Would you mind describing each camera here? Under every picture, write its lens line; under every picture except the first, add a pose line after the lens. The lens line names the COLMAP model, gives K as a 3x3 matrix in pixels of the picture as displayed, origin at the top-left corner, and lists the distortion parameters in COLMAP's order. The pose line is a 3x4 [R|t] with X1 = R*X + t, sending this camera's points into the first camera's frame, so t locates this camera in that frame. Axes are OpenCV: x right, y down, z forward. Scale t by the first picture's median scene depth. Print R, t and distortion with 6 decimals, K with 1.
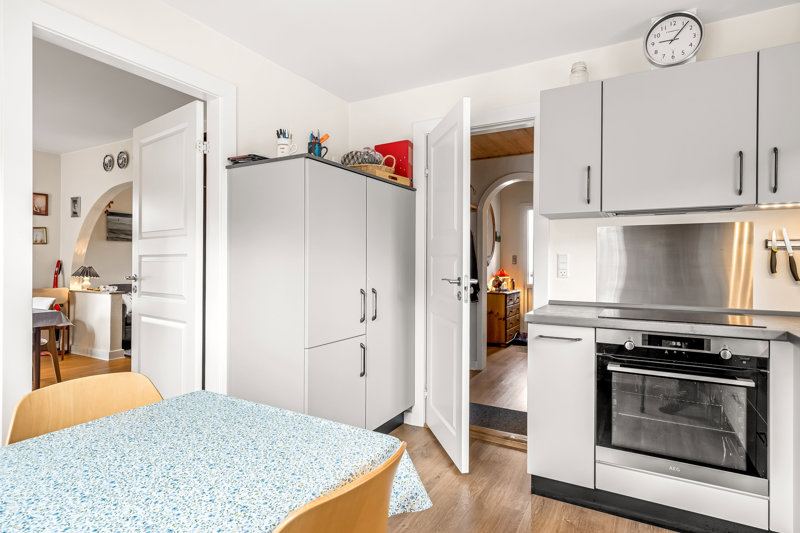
lens RADIAL K [[450.0, 0, 406.5], [0, 450.0, 264.8], [0, 0, 1]] dist [0.011175, -0.003910]
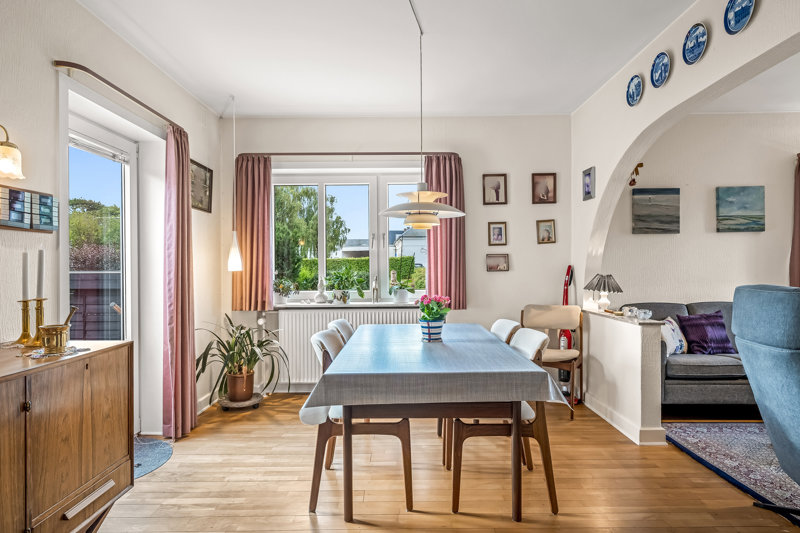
lens RADIAL K [[450.0, 0, 406.3], [0, 450.0, 267.5], [0, 0, 1]] dist [0.011175, -0.003910]
pose [[0.498562, -0.007226, -0.866824, -0.295033], [0.008166, 0.999960, -0.003639, -0.006094], [0.866815, -0.005264, 0.498601, 0.440634]]
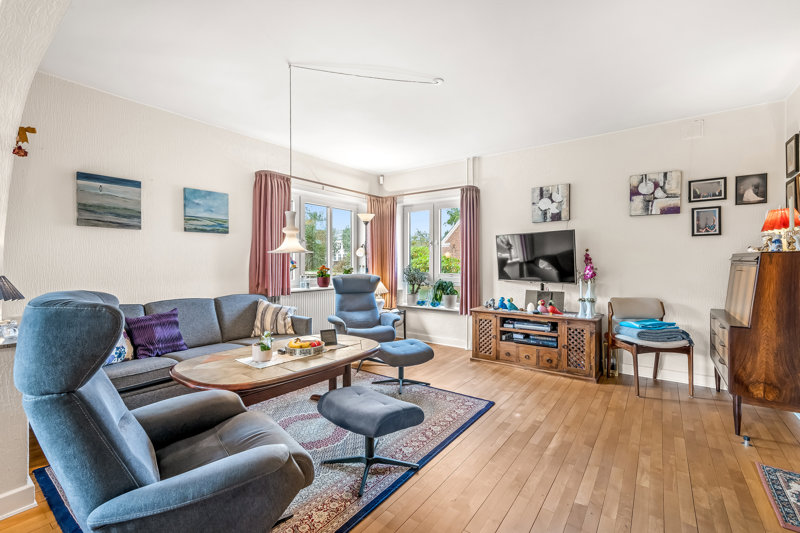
lens RADIAL K [[349.5, 0, 398.4], [0, 349.5, 263.7], [0, 0, 1]] dist [-0.000249, -0.000345]
pose [[0.993414, -0.005771, -0.114434, -0.255548], [0.006092, 0.999978, 0.002453, -0.006712], [0.114418, -0.003133, 0.993428, 0.694569]]
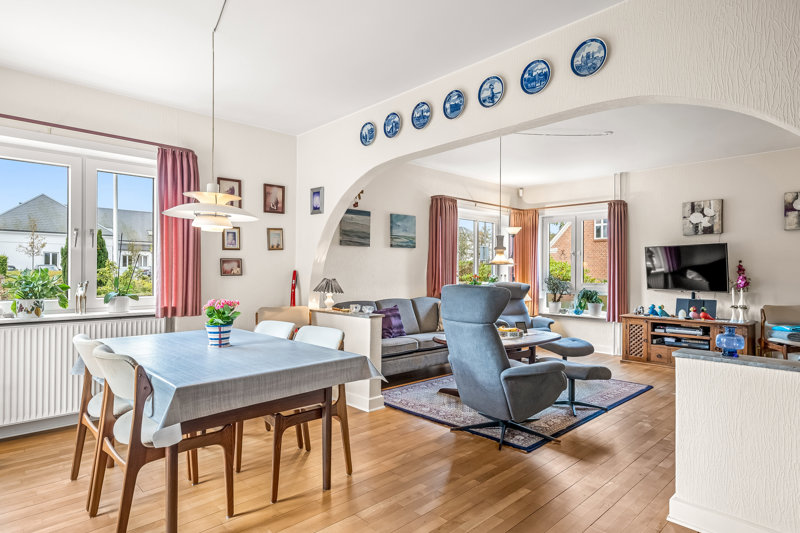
lens RADIAL K [[450.0, 0, 396.1], [0, 450.0, 269.7], [0, 0, 1]] dist [0.011175, -0.003910]
pose [[0.958246, -0.002368, -0.285936, -0.384561], [0.000350, 0.999975, -0.007108, -0.005741], [0.285946, 0.006712, 0.958222, 0.309317]]
